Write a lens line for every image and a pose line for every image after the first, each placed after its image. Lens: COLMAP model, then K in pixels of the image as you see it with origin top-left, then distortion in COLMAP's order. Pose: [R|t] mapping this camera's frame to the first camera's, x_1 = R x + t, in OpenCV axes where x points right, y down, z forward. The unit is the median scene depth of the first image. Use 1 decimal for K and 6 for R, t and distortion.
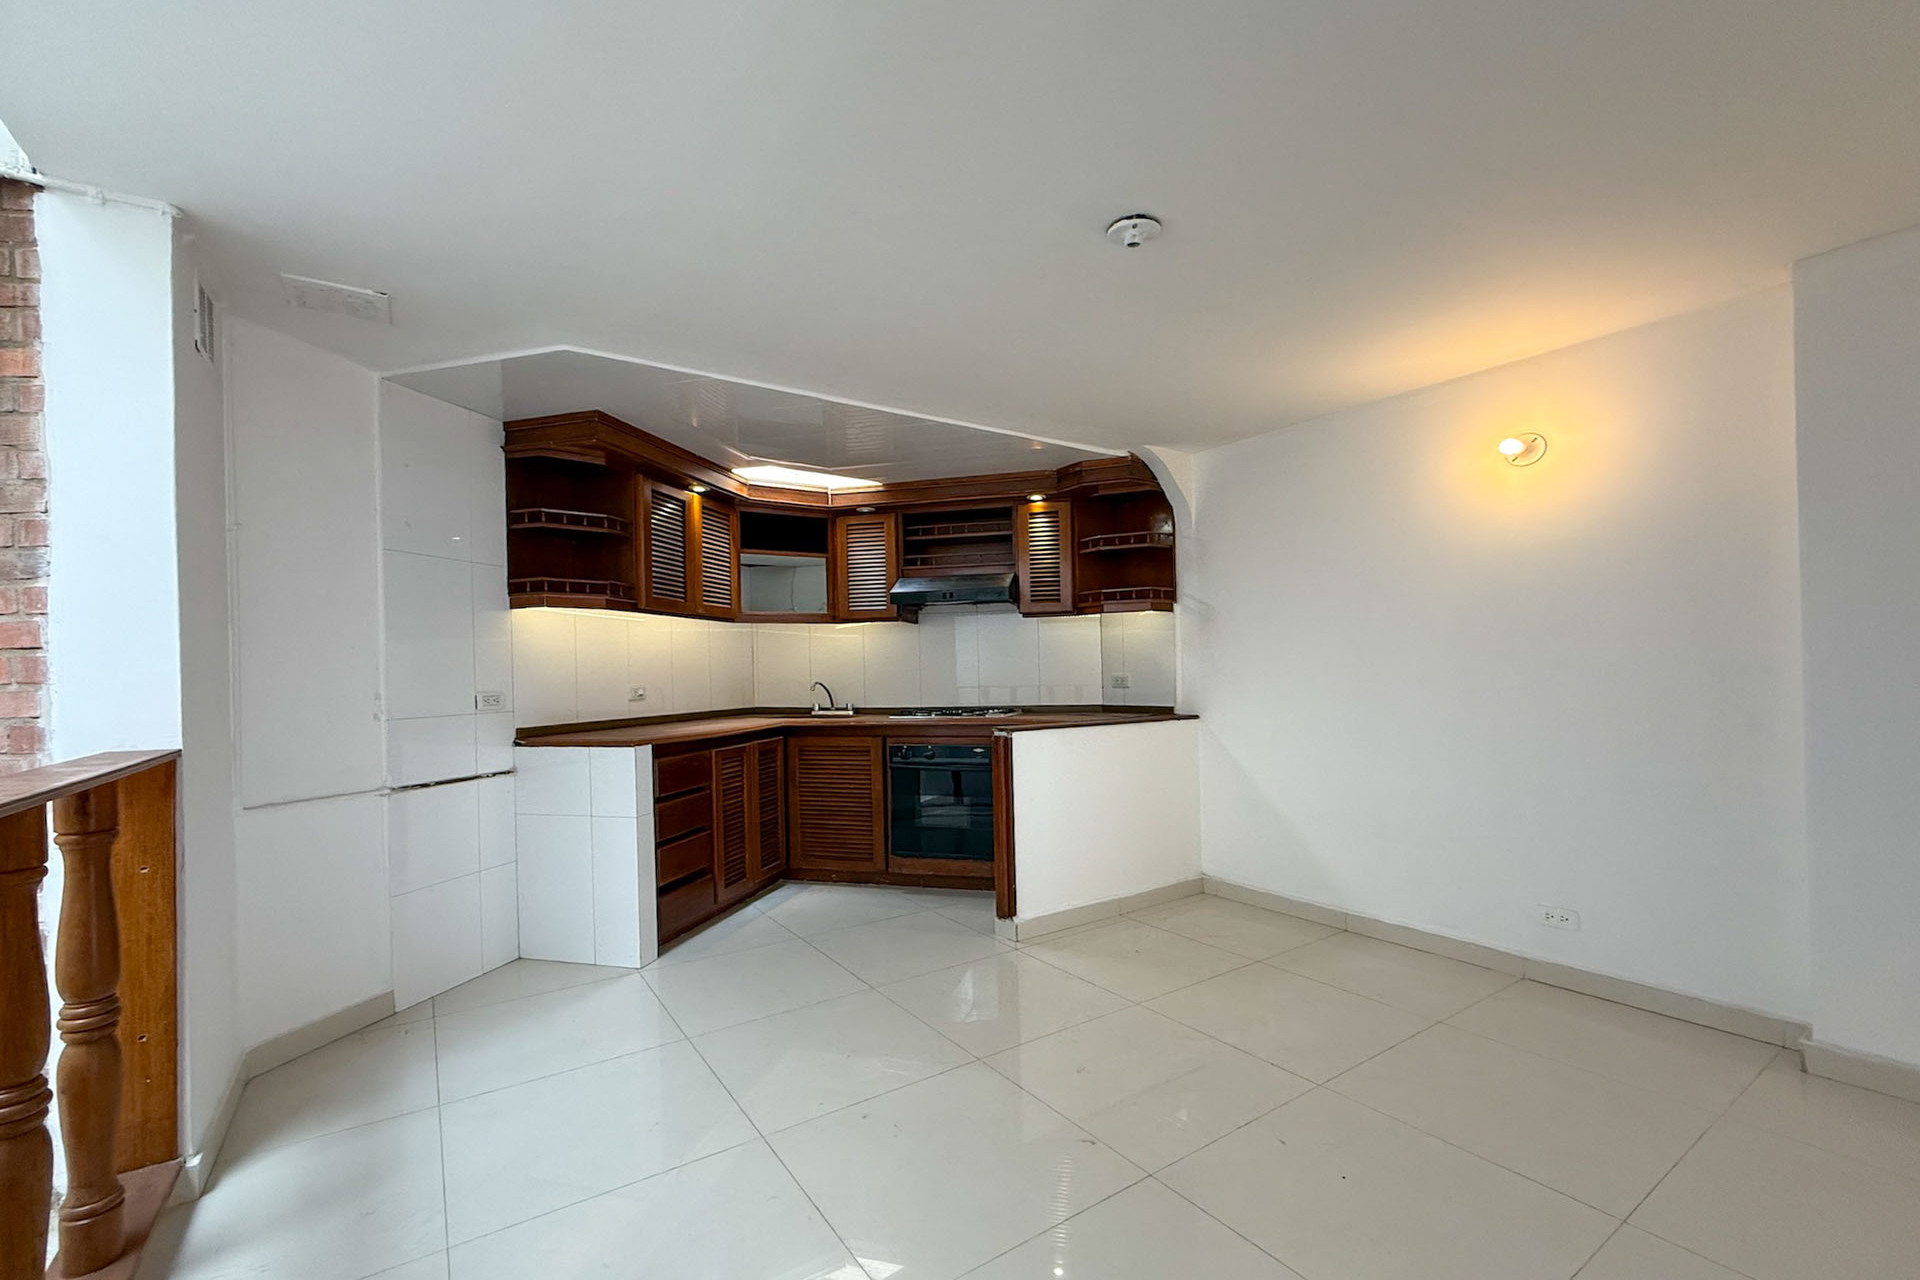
lens RADIAL K [[808.3, 0, 960.5], [0, 808.3, 655.2], [0, 0, 1]] dist [0.012526, -0.000261]
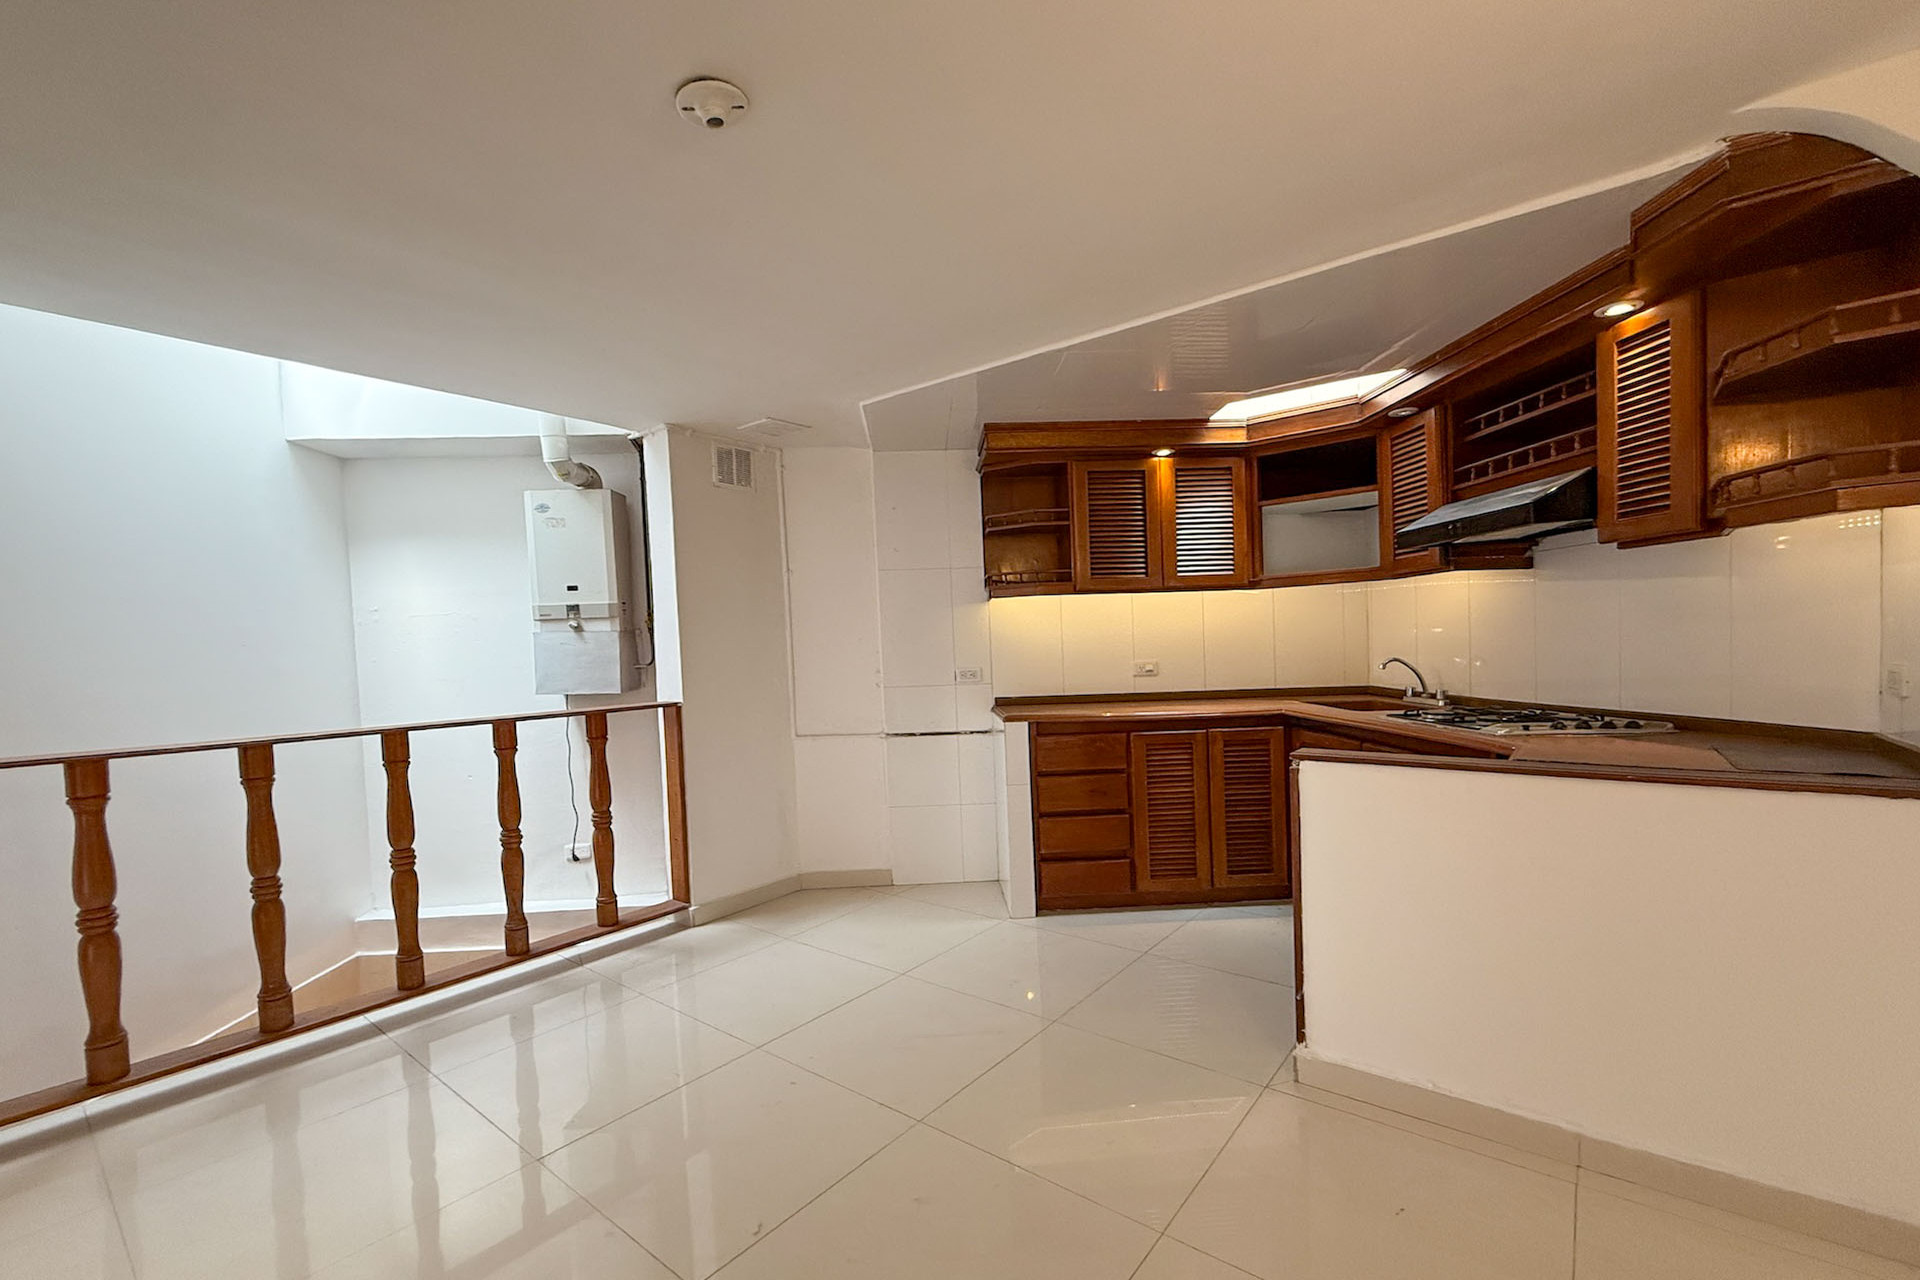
lens RADIAL K [[808.3, 0, 945.0], [0, 808.3, 670.9], [0, 0, 1]] dist [0.012526, -0.000261]
pose [[0.296316, 0.040708, -0.954222, 0.508013], [0.045018, 0.997386, 0.056529, -0.019351], [0.954028, -0.059708, 0.293708, 0.480175]]
